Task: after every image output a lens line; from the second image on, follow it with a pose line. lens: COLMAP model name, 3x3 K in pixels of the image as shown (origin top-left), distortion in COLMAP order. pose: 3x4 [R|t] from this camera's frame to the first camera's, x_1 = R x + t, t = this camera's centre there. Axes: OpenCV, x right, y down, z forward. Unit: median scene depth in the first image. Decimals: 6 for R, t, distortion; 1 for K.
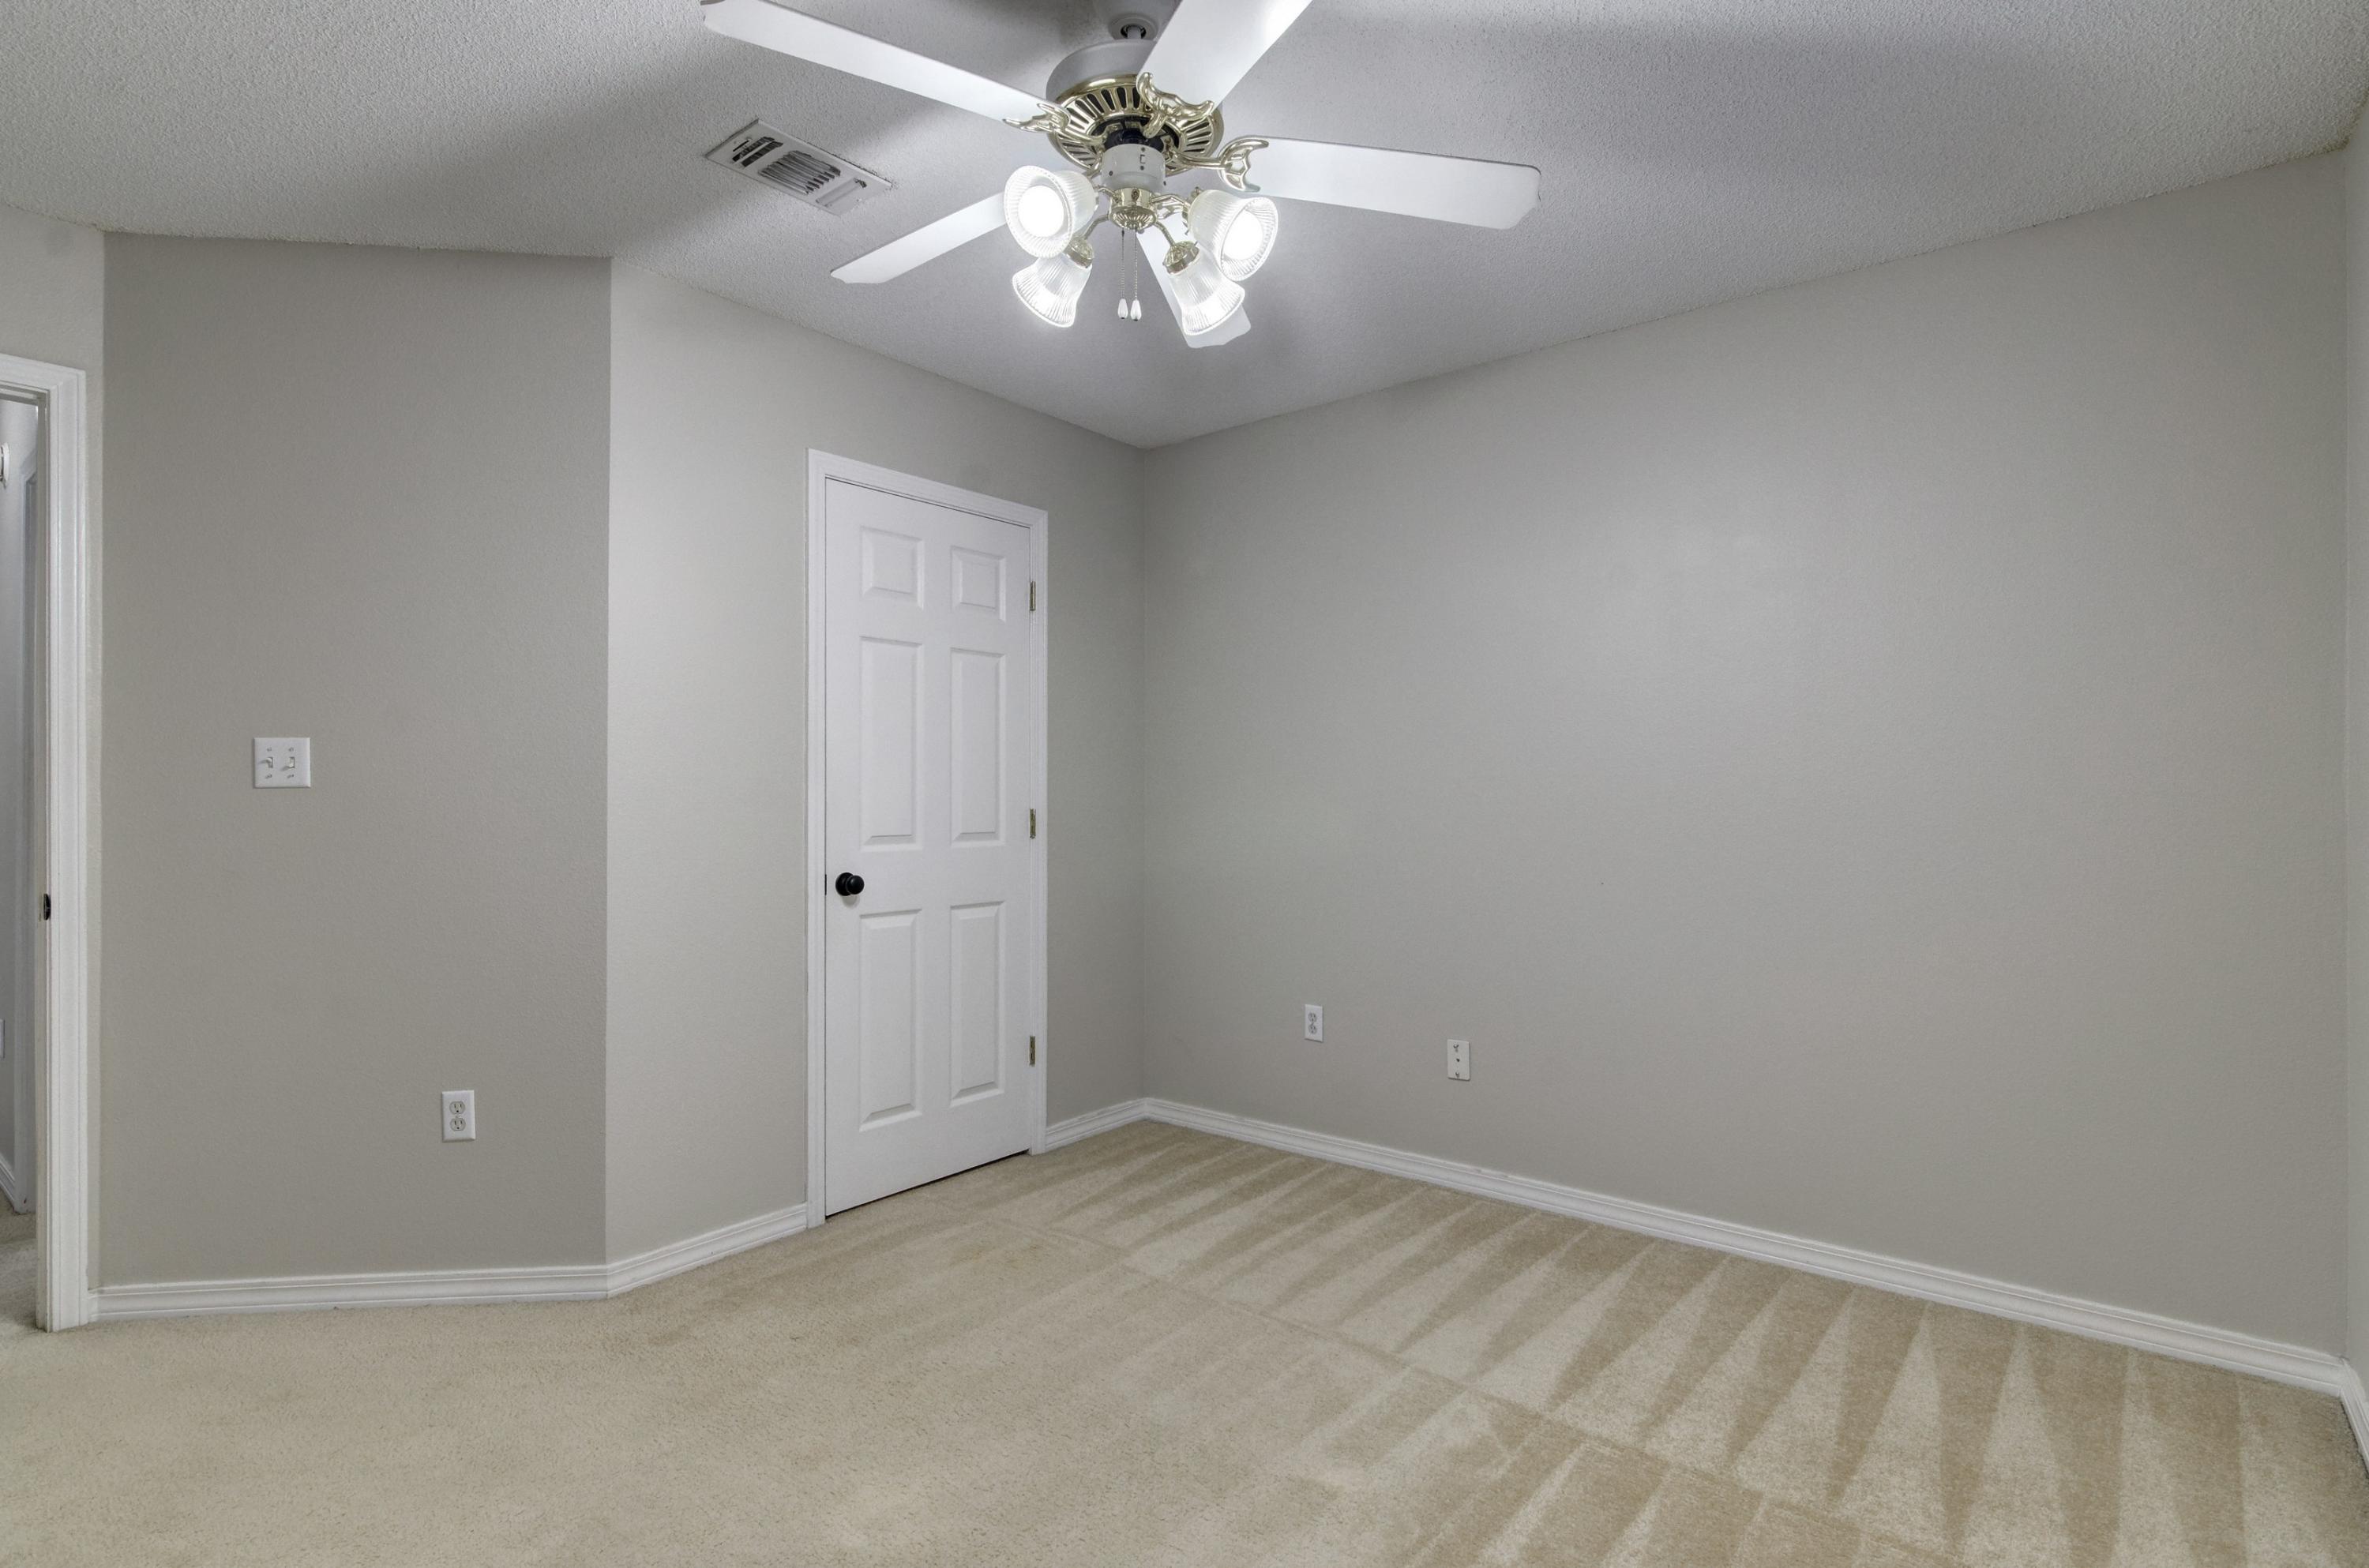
lens RADIAL K [[1144.1, 0, 1201.1], [0, 1144.1, 772.4], [0, 0, 1]] dist [0.007711, -0.001753]
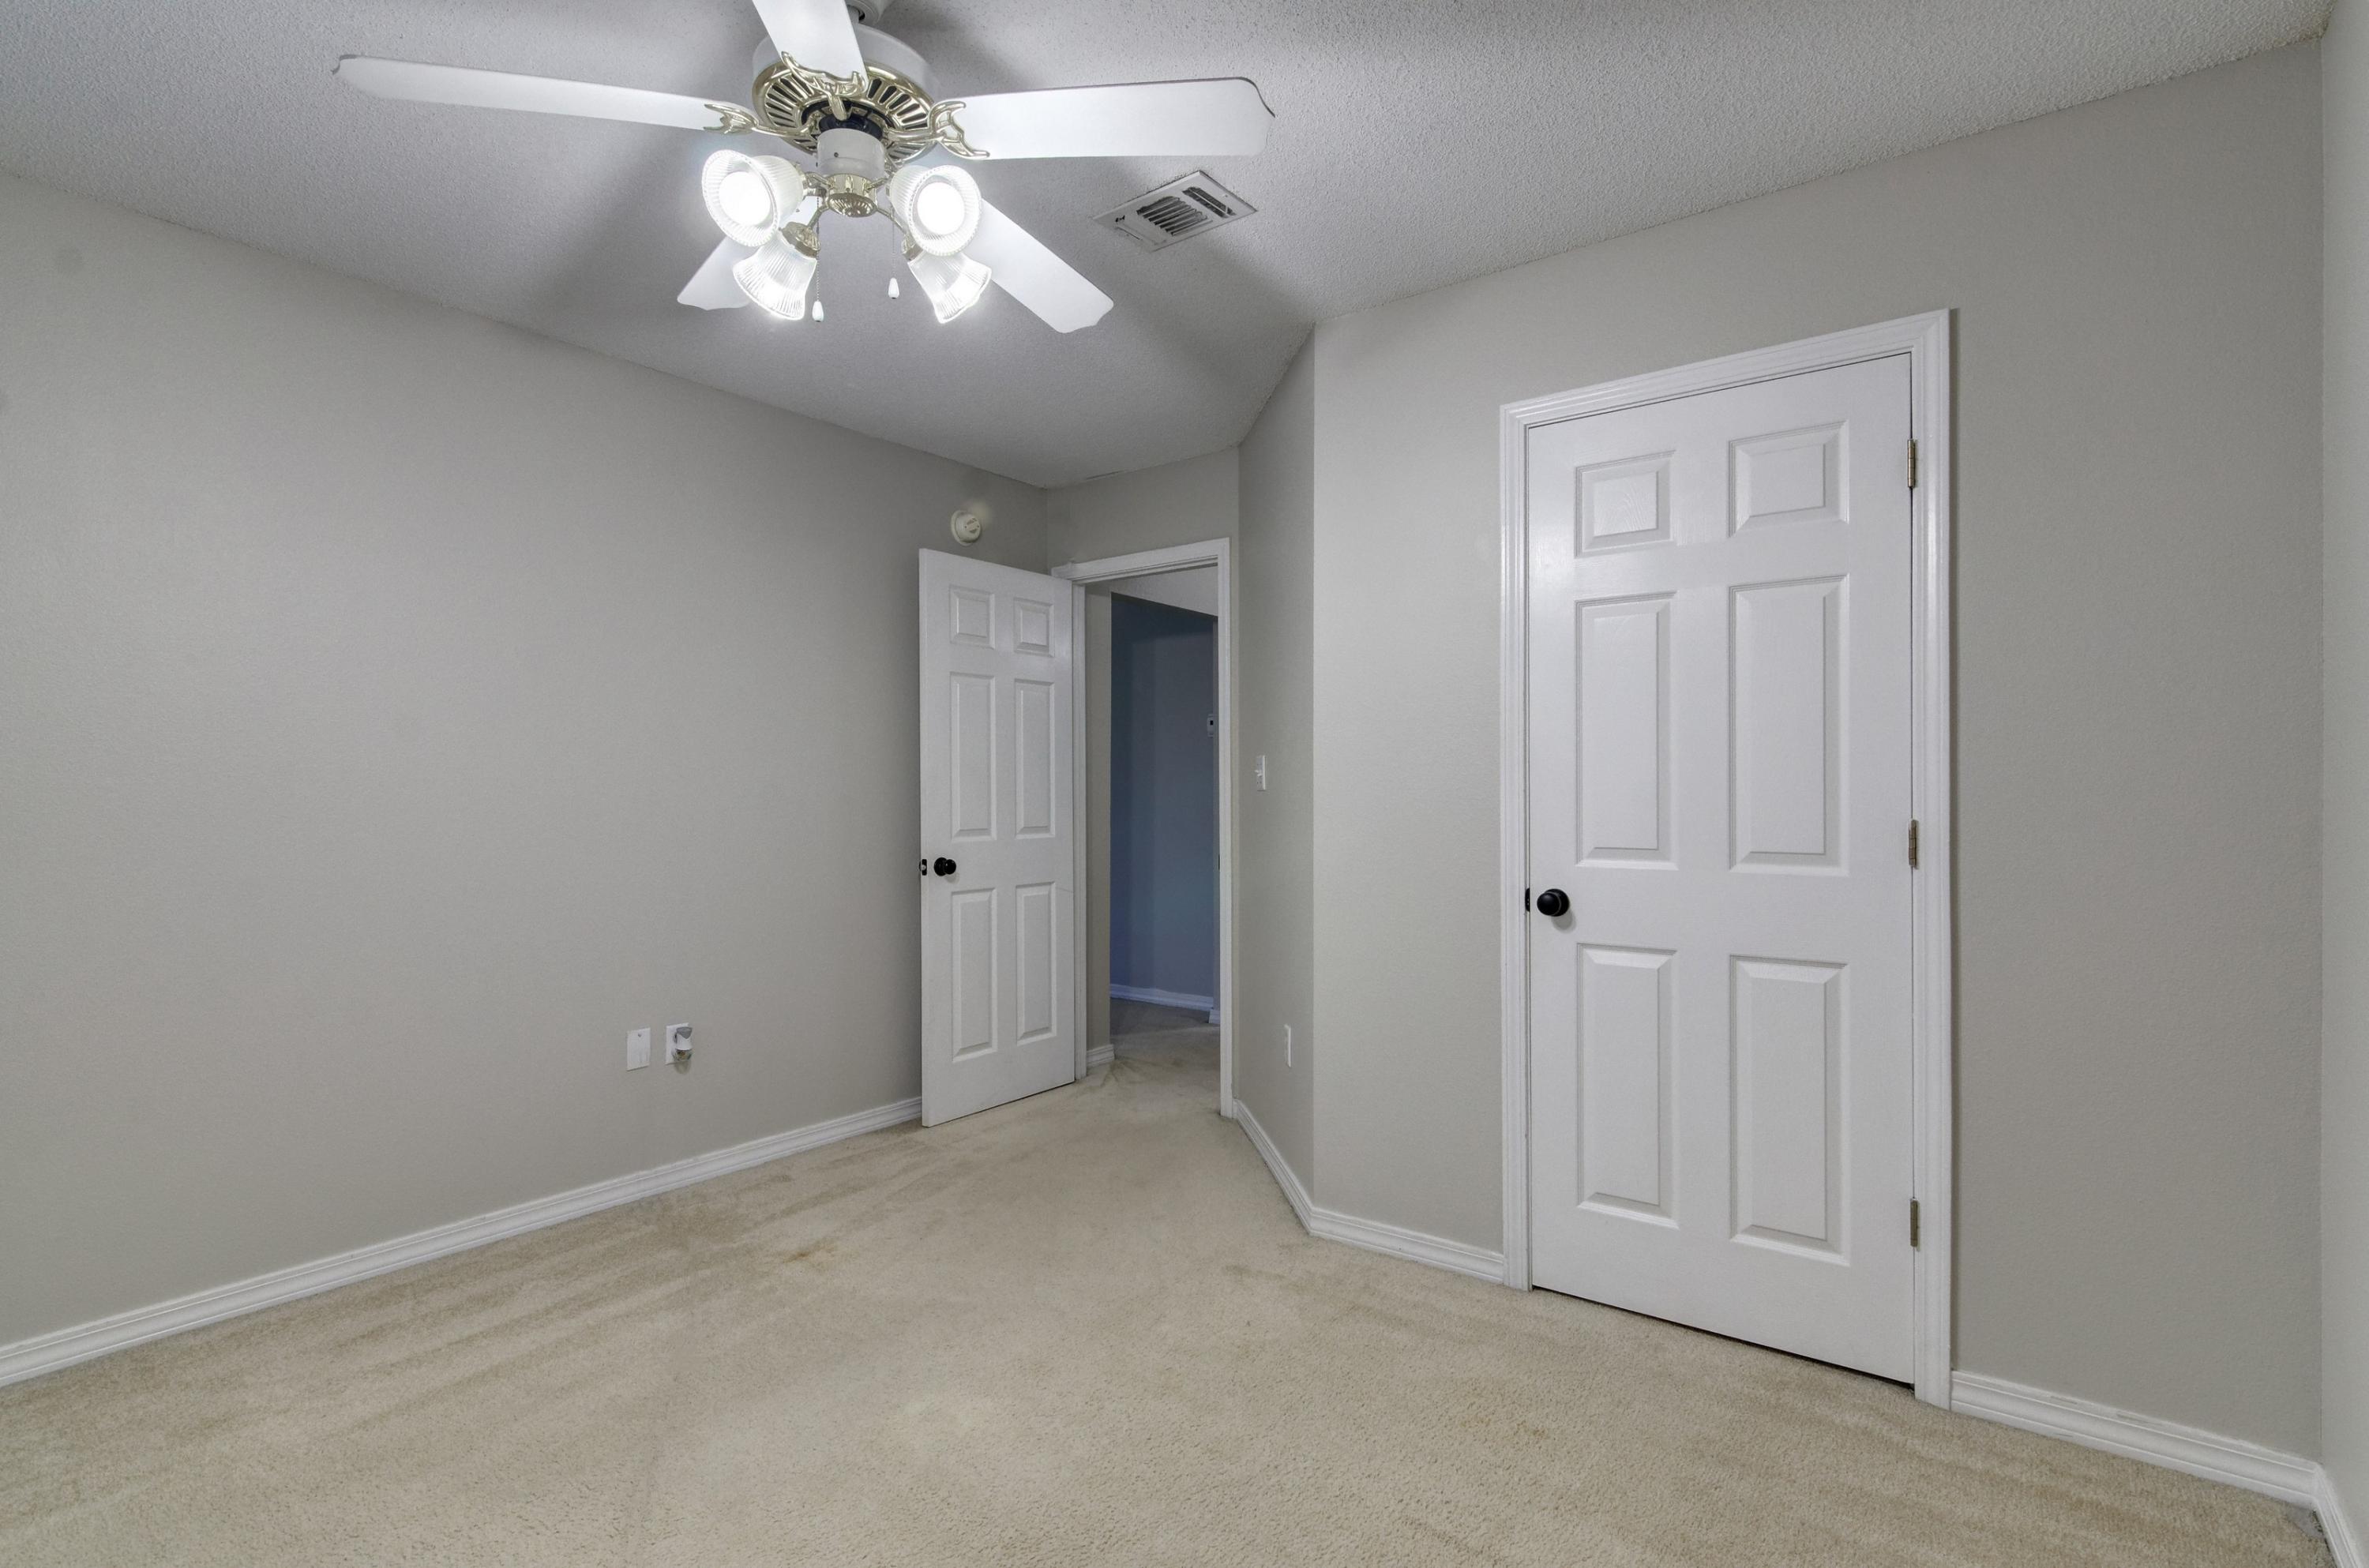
lens RADIAL K [[1144.1, 0, 1183.8], [0, 1144.1, 787.3], [0, 0, 1]] dist [0.007711, -0.001753]
pose [[0.037556, -0.005862, -0.999277, 0.502862], [0.014867, 0.999875, -0.005307, 0.013769], [0.999184, -0.014657, 0.037638, 0.680887]]
